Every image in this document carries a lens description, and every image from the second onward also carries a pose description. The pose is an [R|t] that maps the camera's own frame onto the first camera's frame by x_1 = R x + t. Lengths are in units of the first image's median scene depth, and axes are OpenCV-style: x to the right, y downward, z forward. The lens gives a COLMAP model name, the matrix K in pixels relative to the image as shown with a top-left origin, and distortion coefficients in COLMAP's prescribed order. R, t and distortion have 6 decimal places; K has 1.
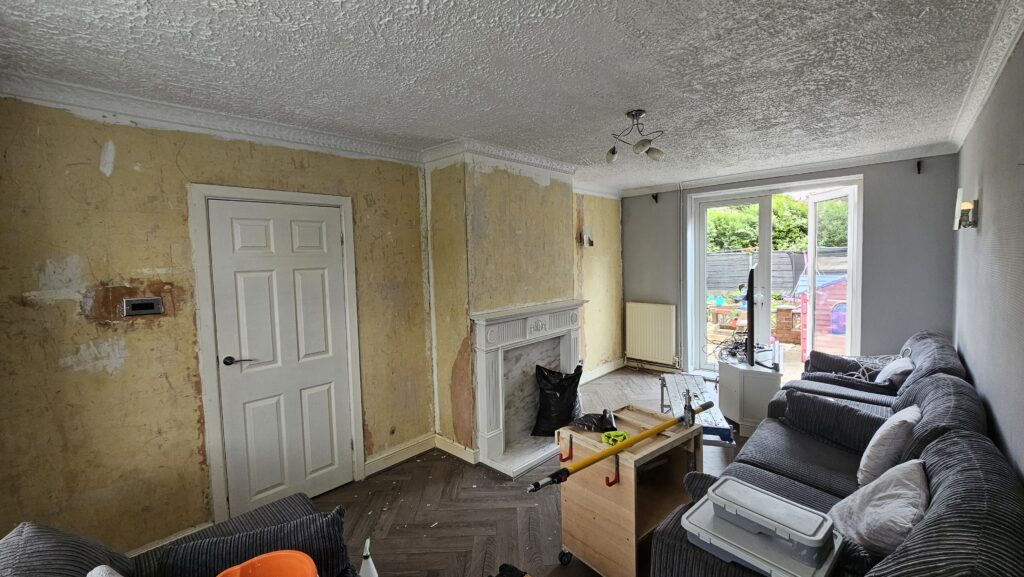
lens RADIAL K [[414.9, 0, 510.6], [0, 414.9, 279.3], [0, 0, 1]] dist [0.002996, 0.000124]
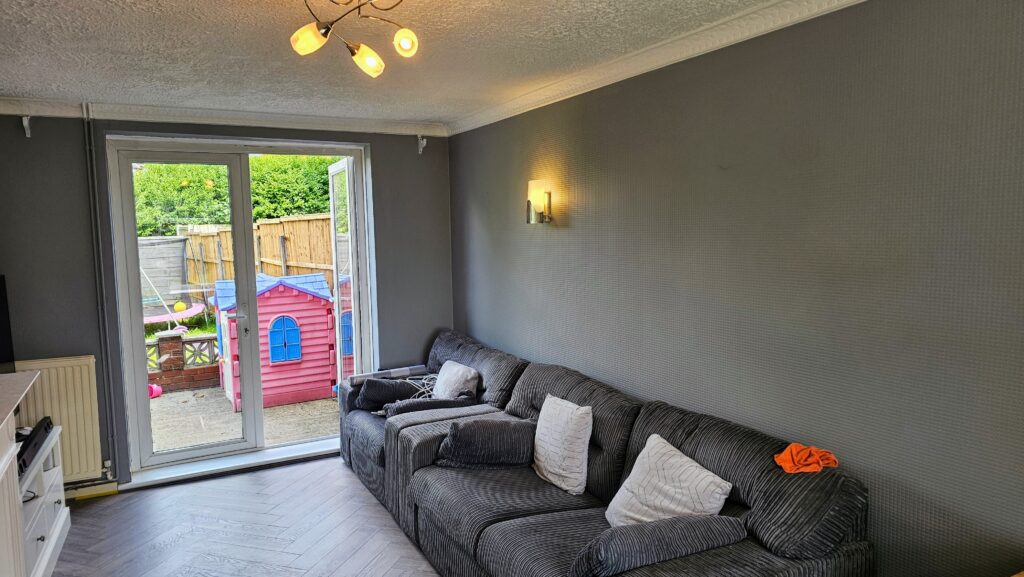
lens RADIAL K [[681.5, 0, 505.2], [0, 681.5, 293.6], [0, 0, 1]] dist [0.091415, -0.106547]
pose [[0.315186, -0.070274, 0.946424, -0.333845], [0.064882, 0.996517, 0.052387, -0.032172], [-0.946809, 0.044894, 0.318648, 0.433005]]
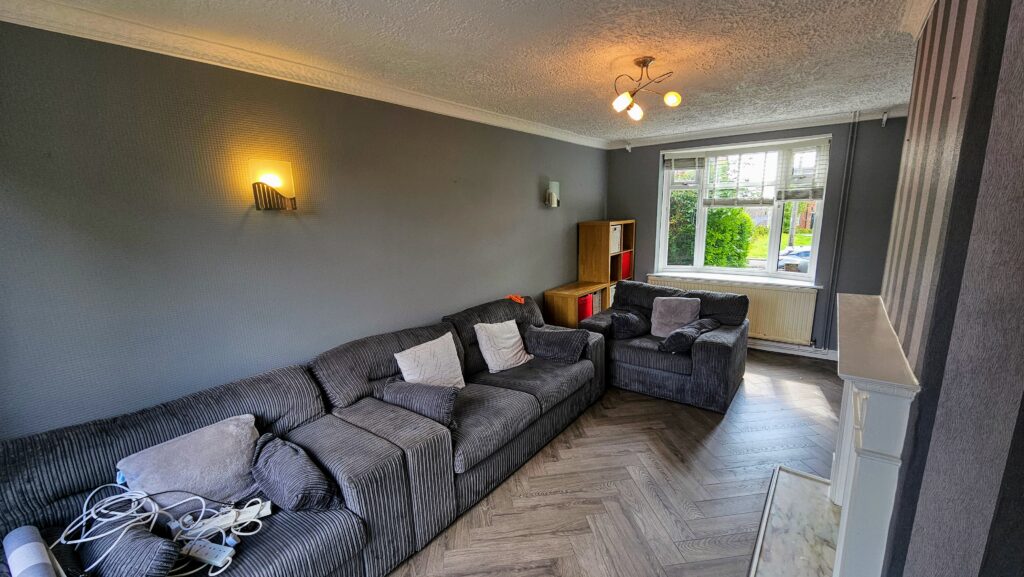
lens RADIAL K [[416.7, 0, 515.3], [0, 416.7, 294.4], [0, 0, 1]] dist [-0.002882, -0.000258]
pose [[-0.991511, 0.075750, -0.105680, 0.528733], [0.046183, 0.964944, 0.258359, -0.110113], [0.121546, 0.251285, -0.960251, 1.452864]]
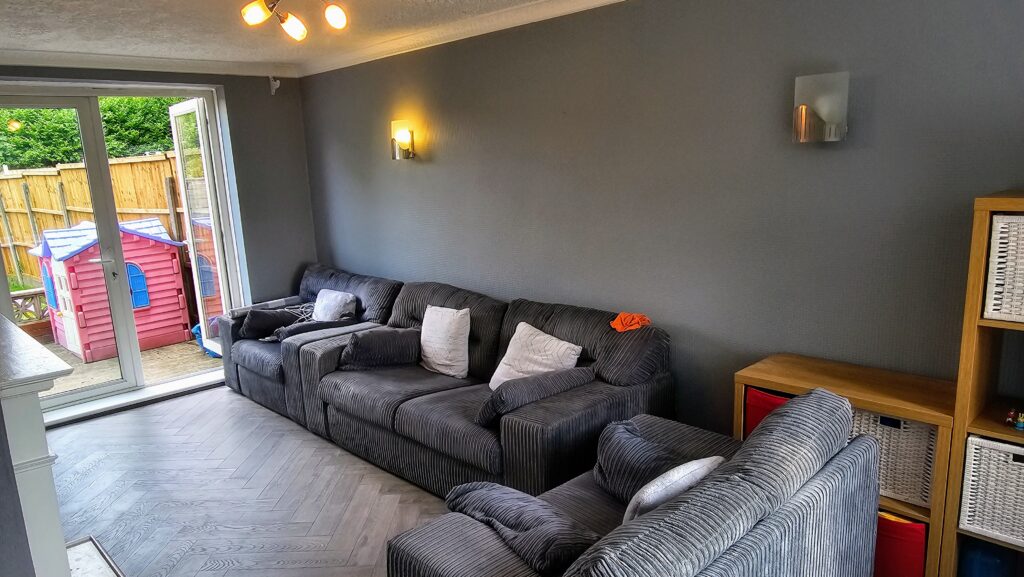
lens RADIAL K [[695.6, 0, 508.7], [0, 695.6, 313.8], [0, 0, 1]] dist [0.005851, -0.001572]
pose [[0.041057, -0.194870, 0.979969, -0.584088], [0.101057, 0.976577, 0.189961, -0.030633], [-0.994033, 0.091234, 0.059788, 0.490188]]
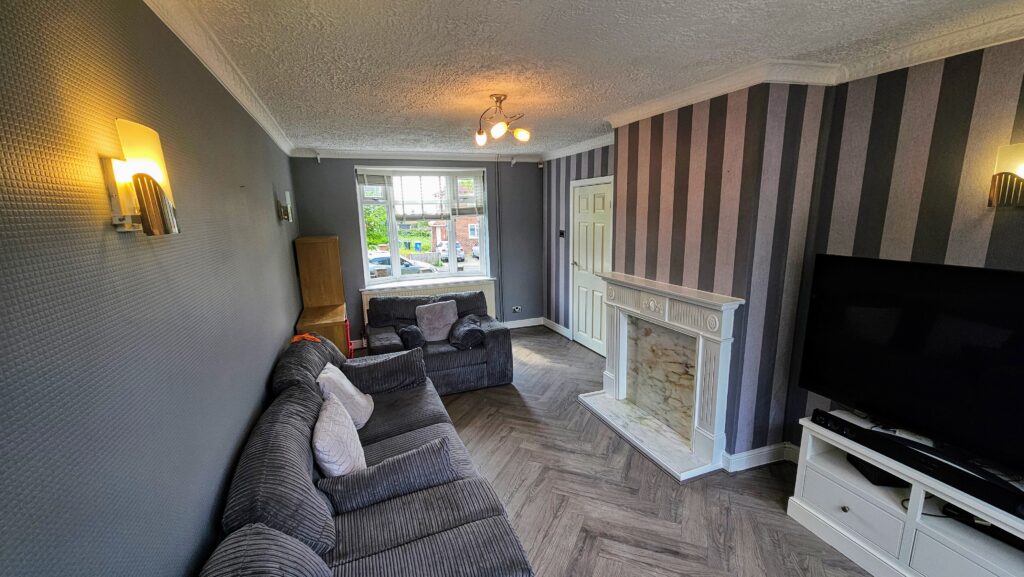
lens RADIAL K [[413.1, 0, 513.9], [0, 413.1, 296.8], [0, 0, 1]] dist [0.002423, 0.000099]
pose [[-0.413656, 0.220880, -0.883233, 0.986428], [-0.018091, 0.967938, 0.250536, -0.122459], [0.910254, 0.119614, -0.396398, 1.112718]]
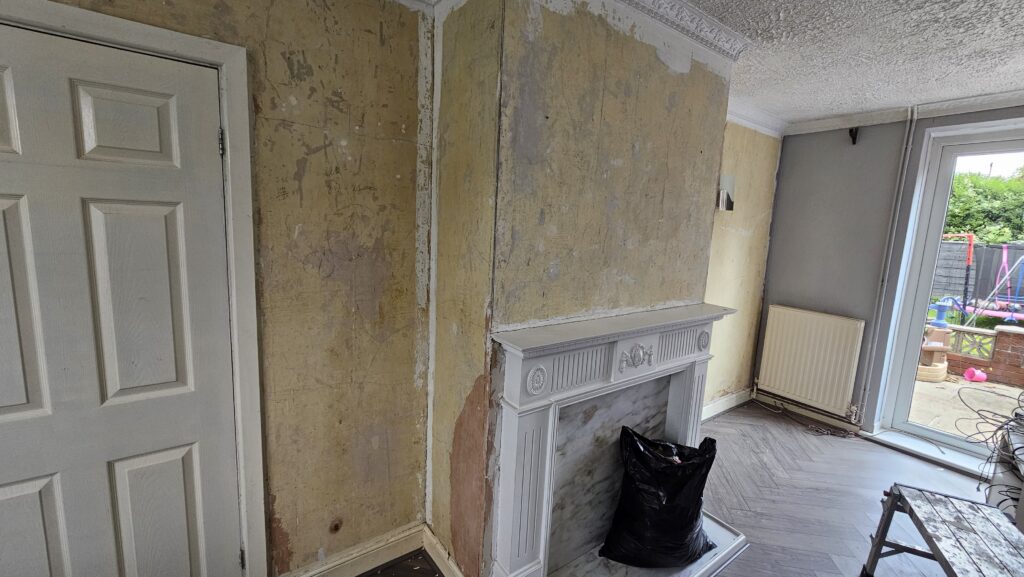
lens RADIAL K [[414.9, 0, 510.6], [0, 414.9, 279.3], [0, 0, 1]] dist [0.002996, 0.000124]
pose [[0.980014, 0.096649, -0.173873, -0.003685], [-0.082031, 0.992612, 0.089399, -0.012300], [0.181229, -0.073350, 0.980702, 0.508029]]
